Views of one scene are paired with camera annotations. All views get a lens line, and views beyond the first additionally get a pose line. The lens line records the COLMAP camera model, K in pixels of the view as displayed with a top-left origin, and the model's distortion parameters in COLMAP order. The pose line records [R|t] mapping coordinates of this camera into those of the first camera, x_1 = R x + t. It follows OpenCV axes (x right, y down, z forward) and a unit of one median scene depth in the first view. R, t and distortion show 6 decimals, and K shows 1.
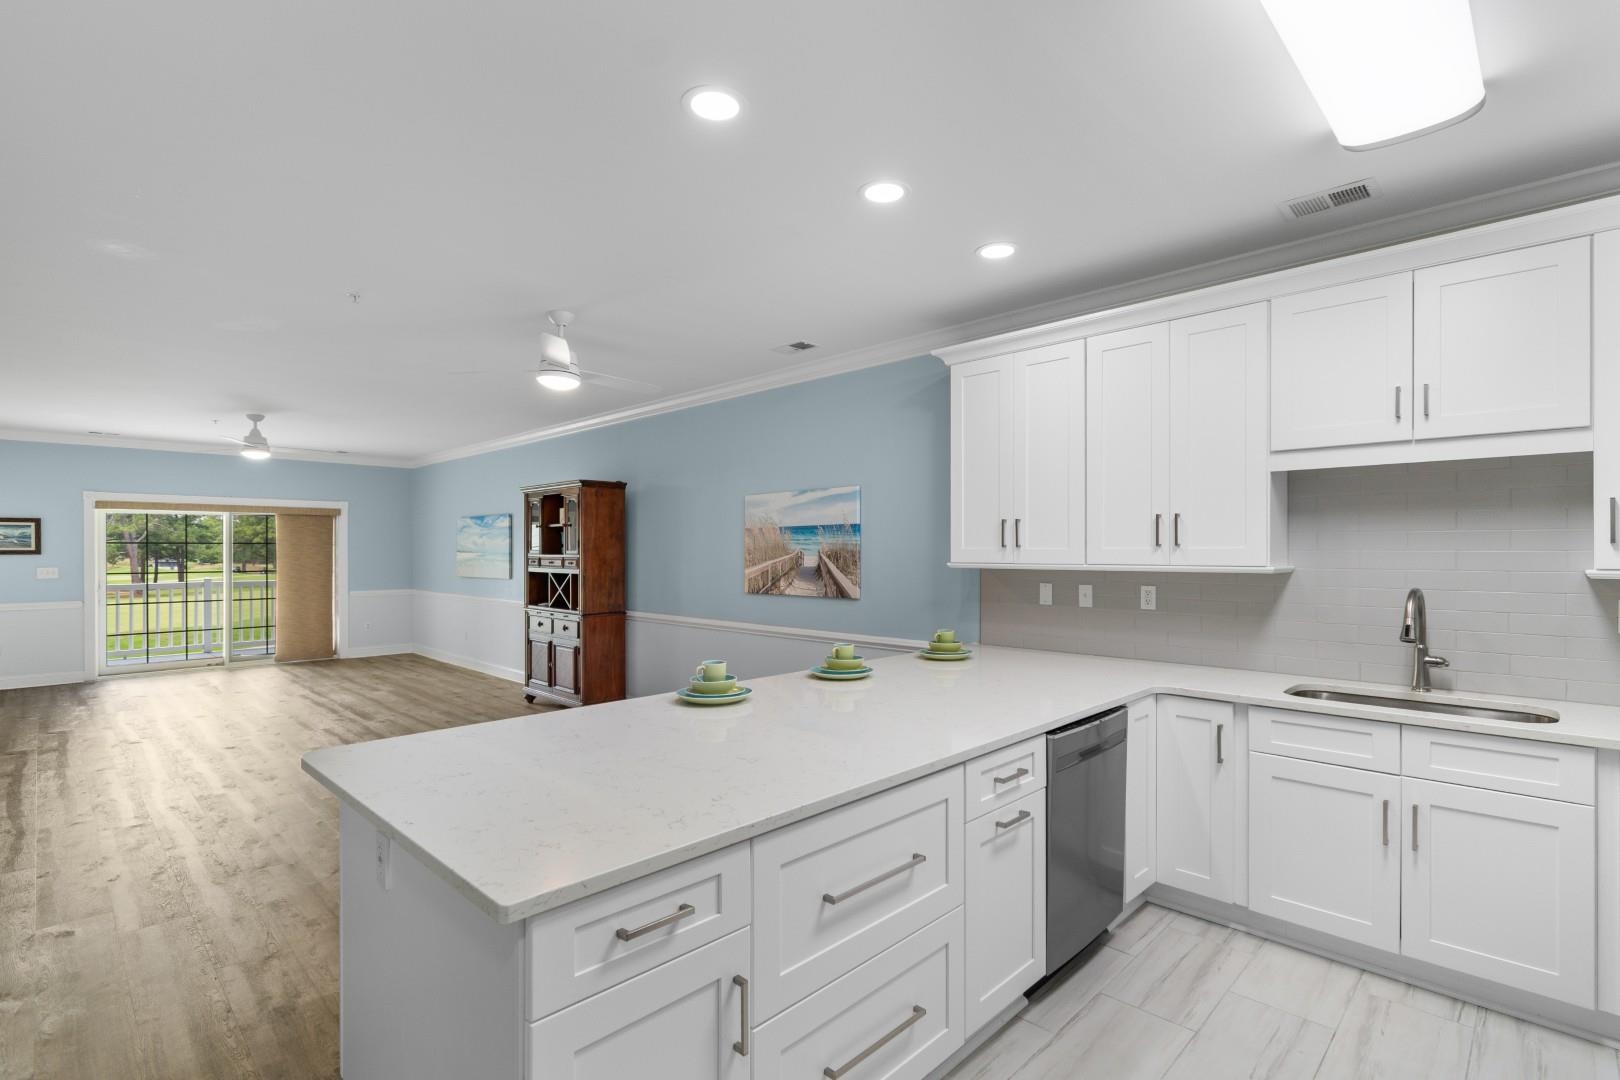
lens RADIAL K [[755.7, 0, 824.2], [0, 755.7, 553.1], [0, 0, 1]] dist [0.001899, -0.004784]
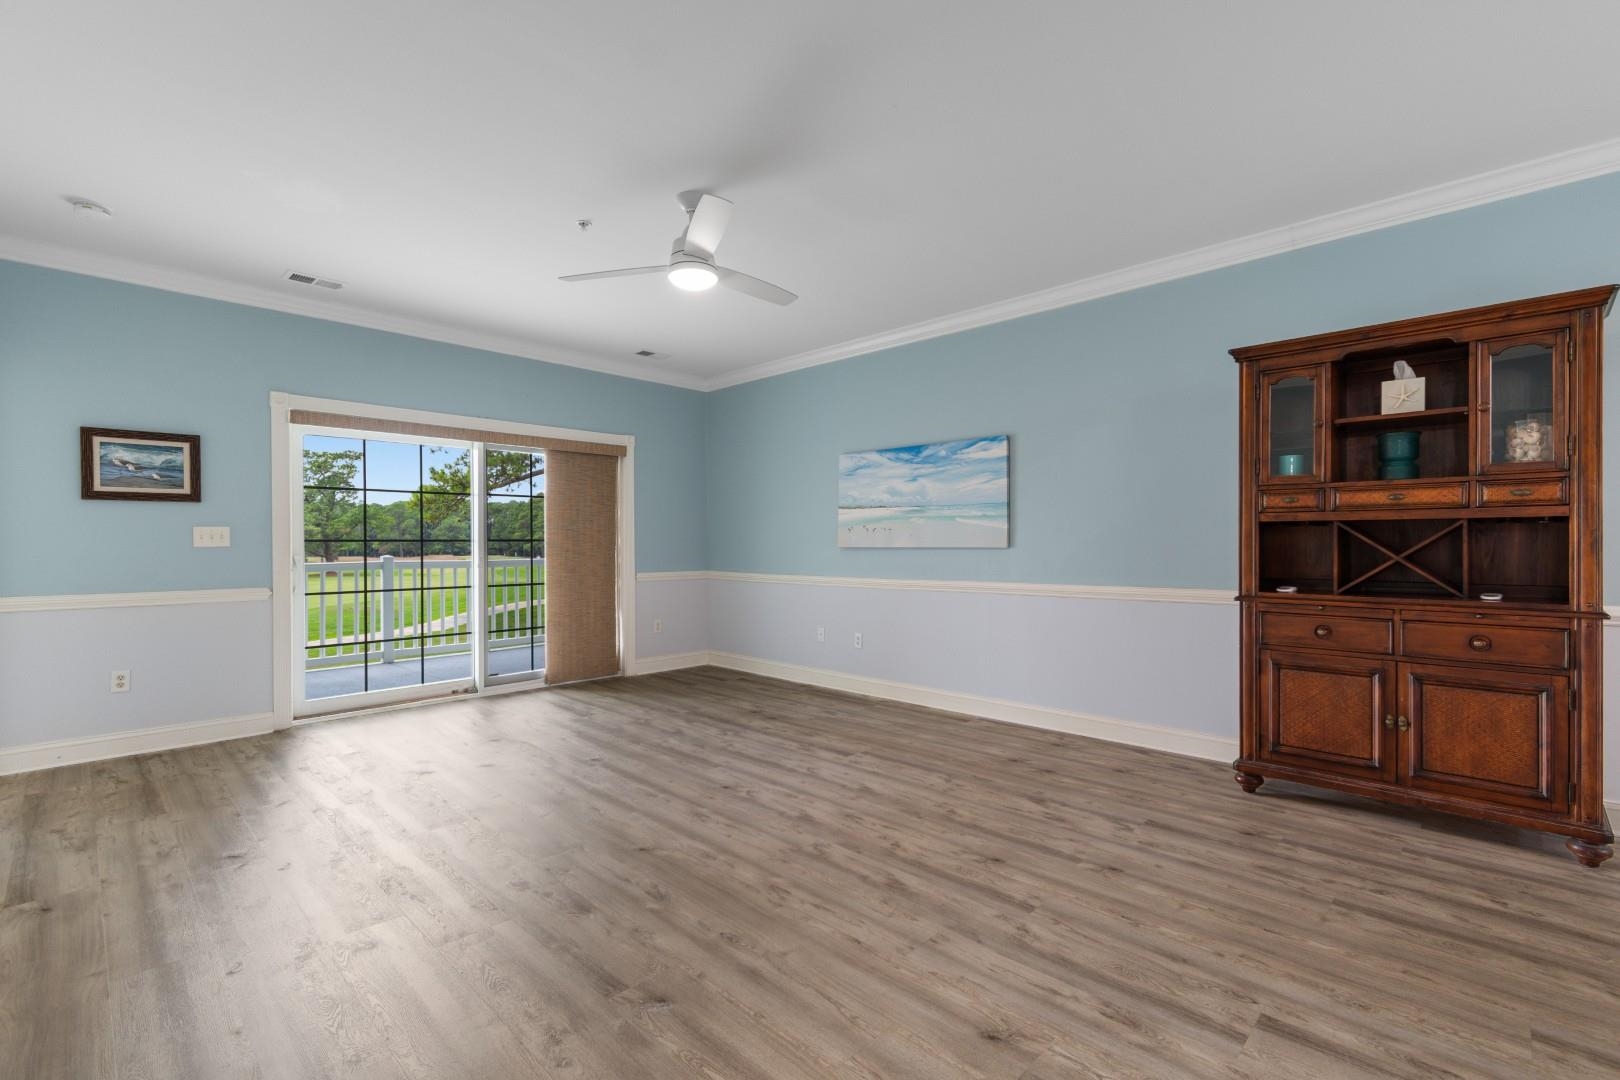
lens RADIAL K [[720.4, 0, 825.5], [0, 720.4, 546.8], [0, 0, 1]] dist [0.003211, -0.001074]
pose [[0.999990, -0.002388, 0.003704, -1.144448], [0.002380, 0.999995, 0.001936, 0.066425], [-0.003709, -0.001927, 0.999991, 0.922875]]
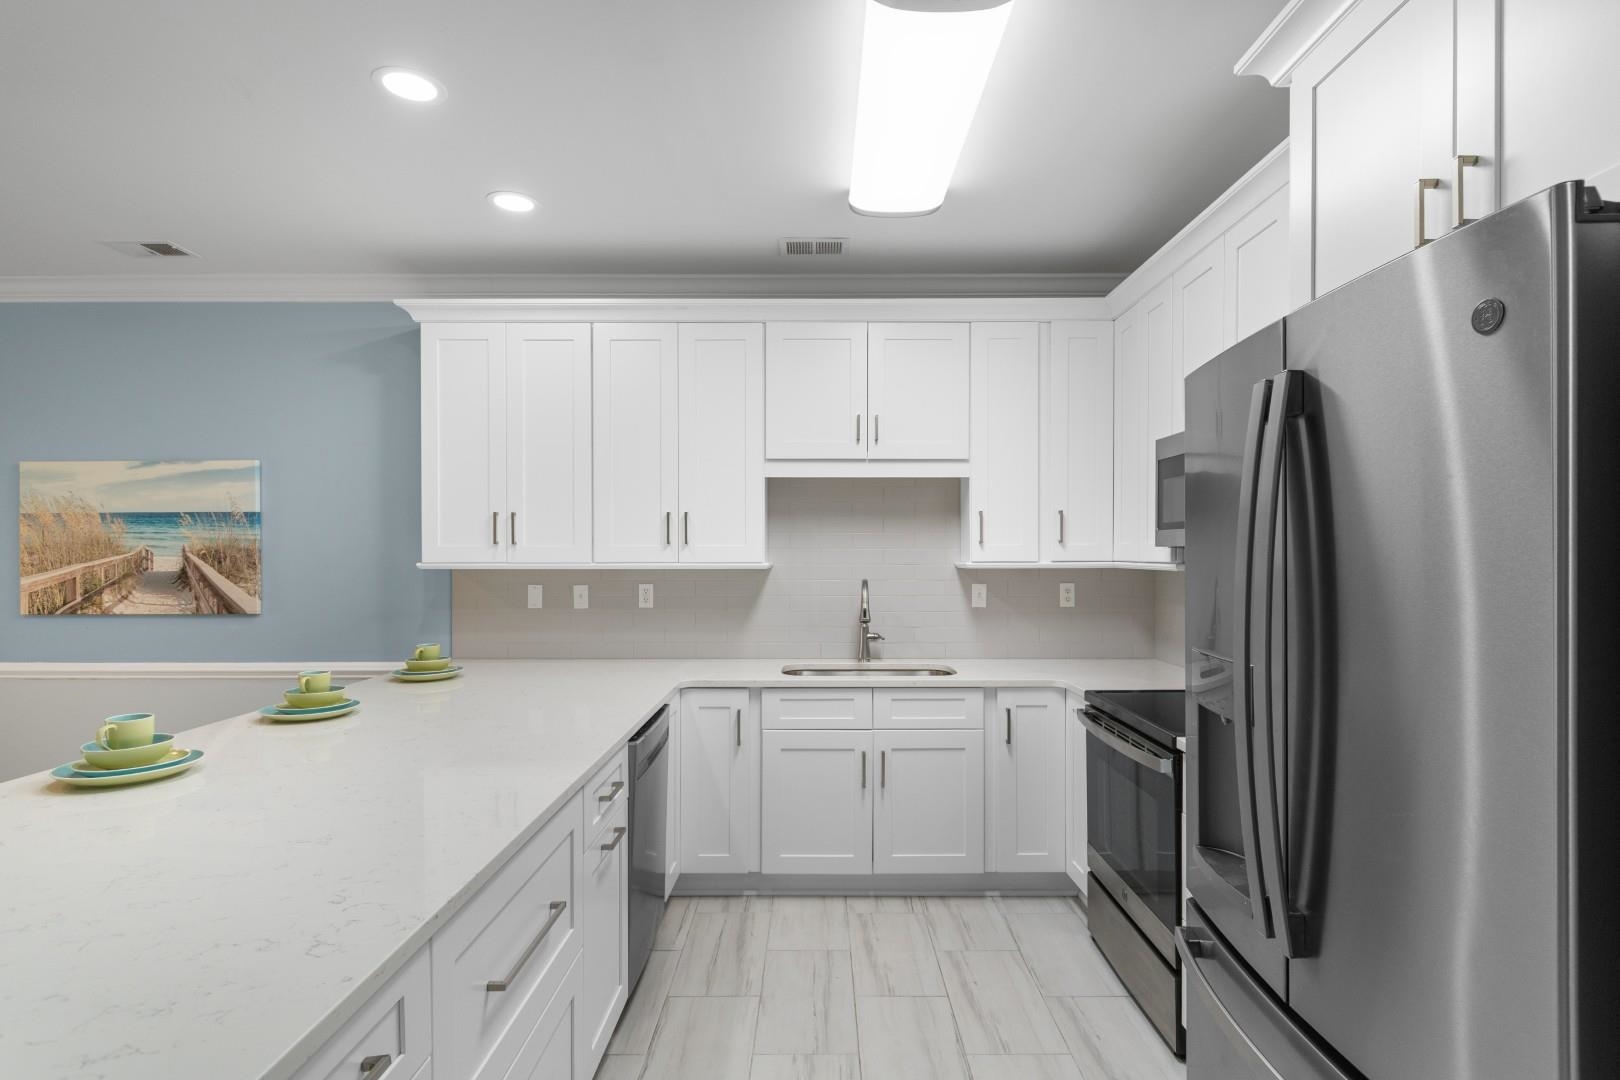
lens RADIAL K [[800.5, 0, 814.4], [0, 800.5, 563.8], [0, 0, 1]] dist [0.010488, -0.006395]
pose [[0.718747, -0.006964, 0.695236, -0.128804], [0.001608, 0.999964, 0.008354, 0.006958], [-0.695269, -0.004886, 0.718733, 0.072300]]
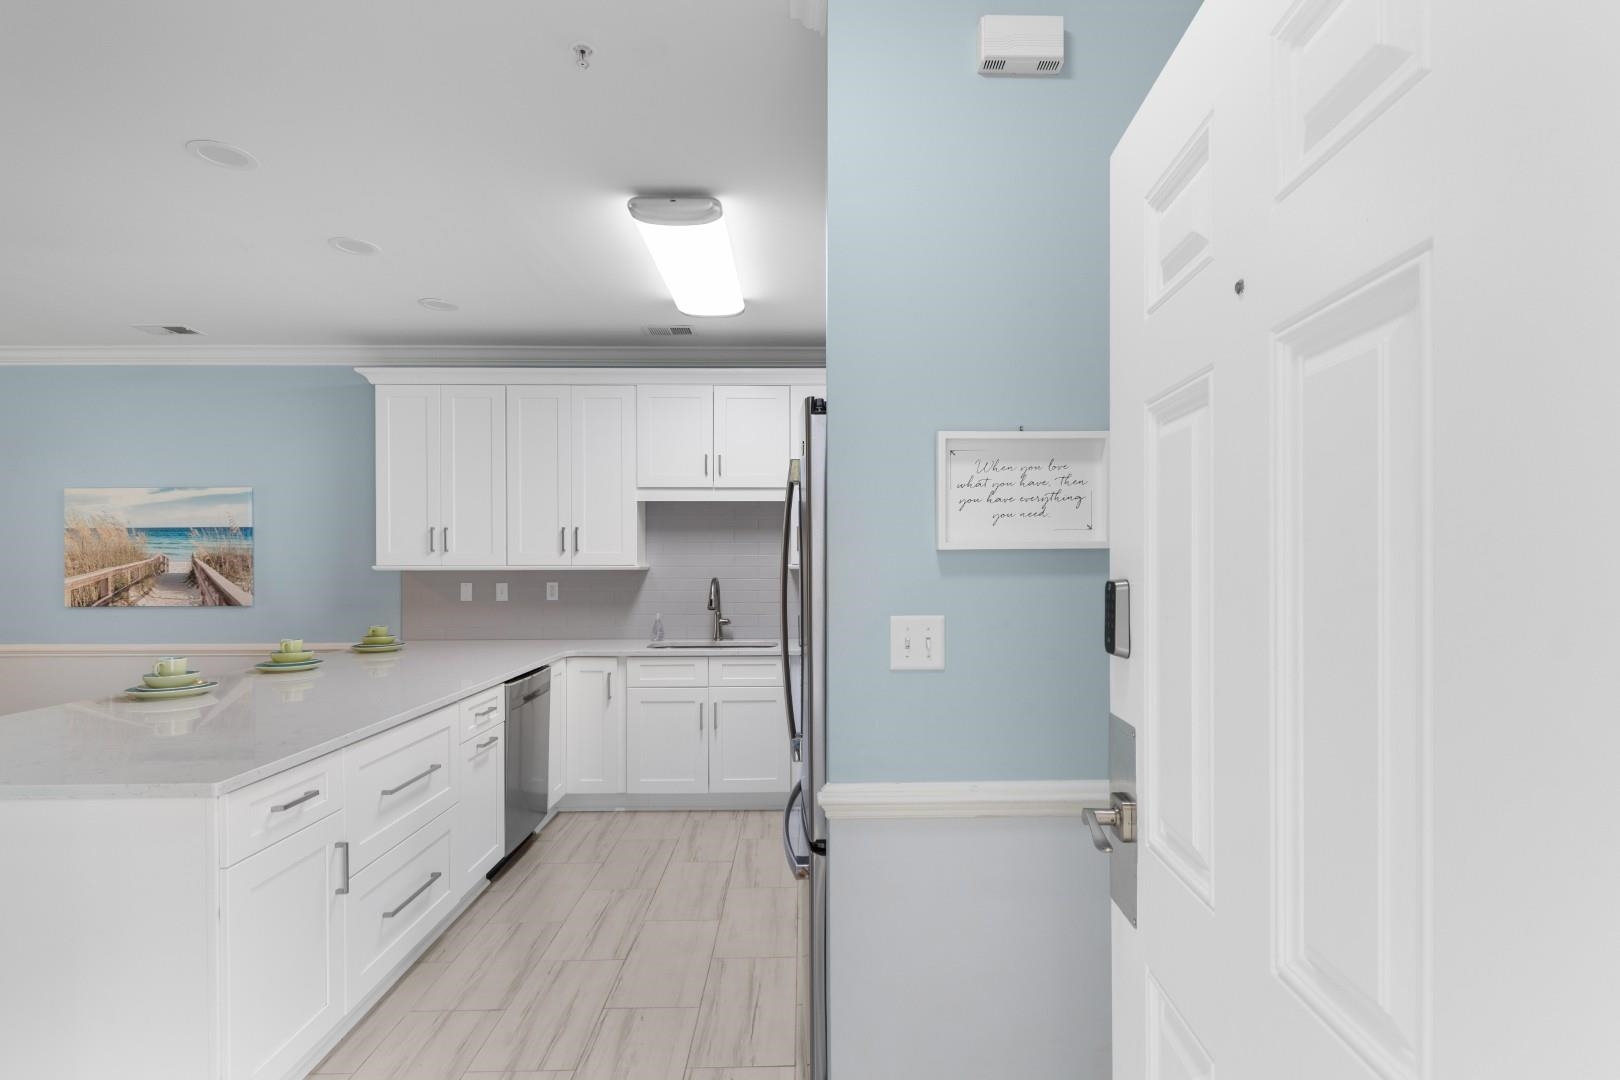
lens RADIAL K [[800.5, 0, 816.2], [0, 800.5, 567.3], [0, 0, 1]] dist [0.010488, -0.006395]
pose [[0.707929, -0.006297, 0.706255, -0.194883], [0.003619, 0.999979, 0.005288, 0.010731], [-0.706274, -0.001188, 0.707938, -0.259457]]
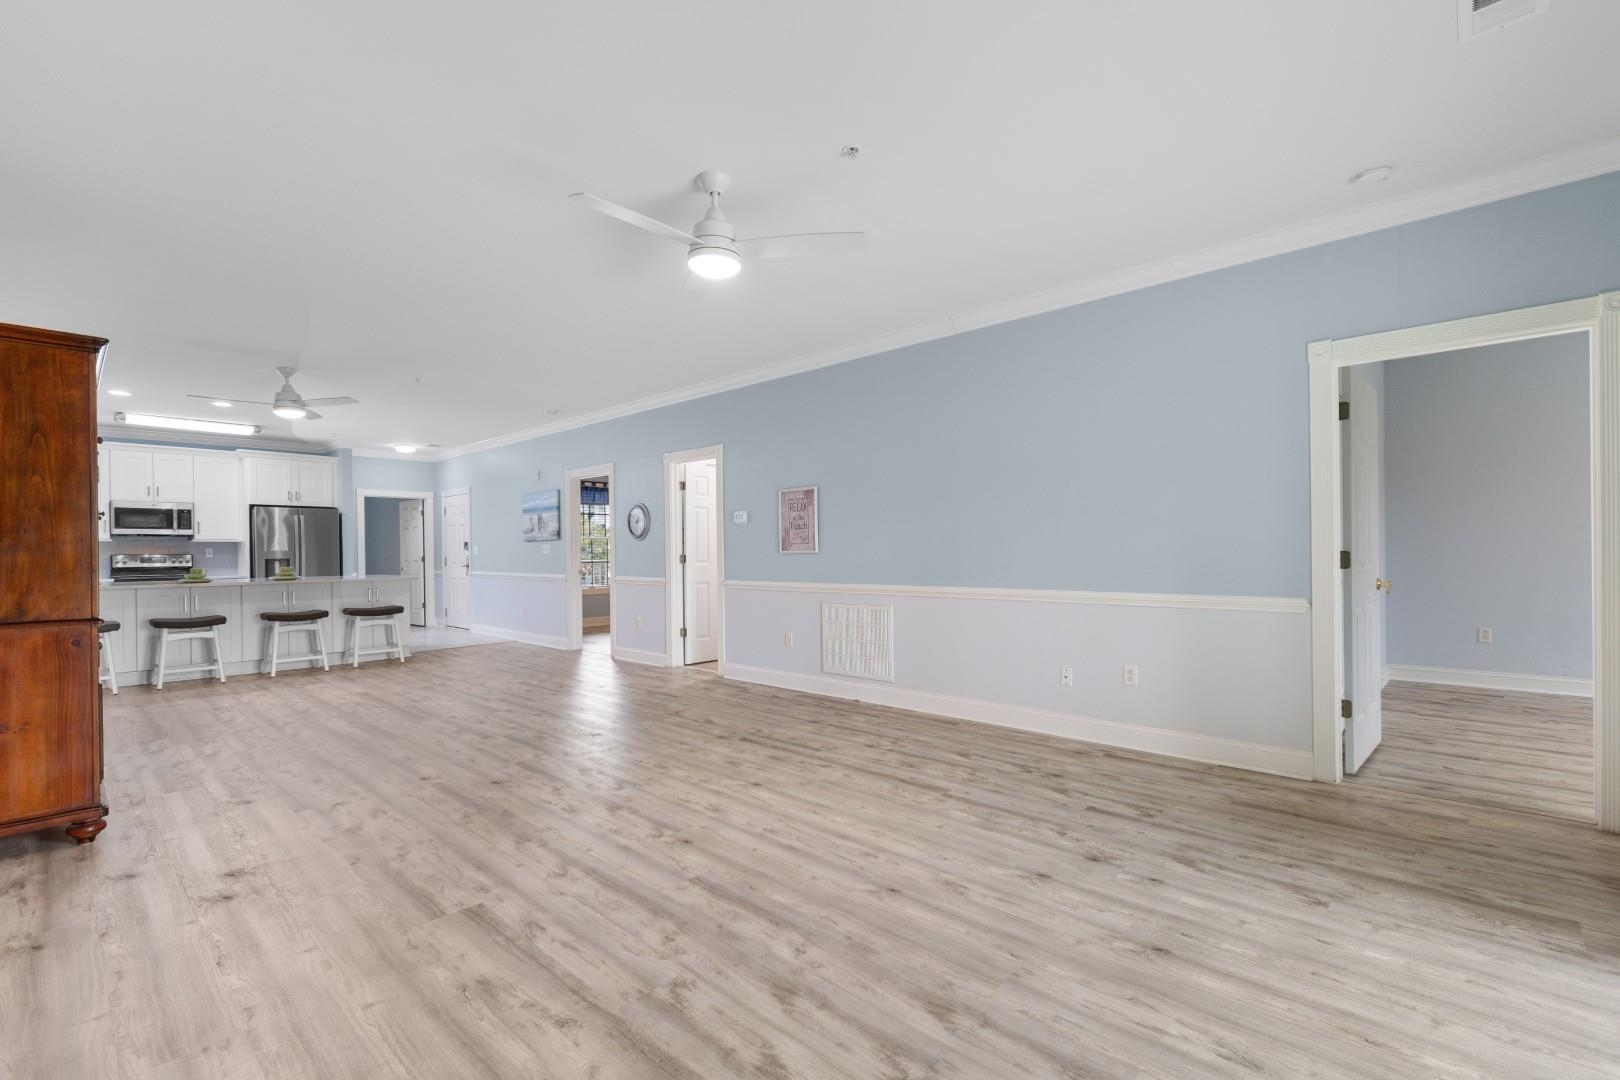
lens RADIAL K [[720.4, 0, 833.4], [0, 720.4, 553.5], [0, 0, 1]] dist [0.003211, -0.001074]
pose [[-0.999387, 0.013922, -0.032129, -1.381306], [0.013665, 0.999873, 0.008229, 0.063928], [0.032239, 0.007785, -0.999450, 2.456893]]
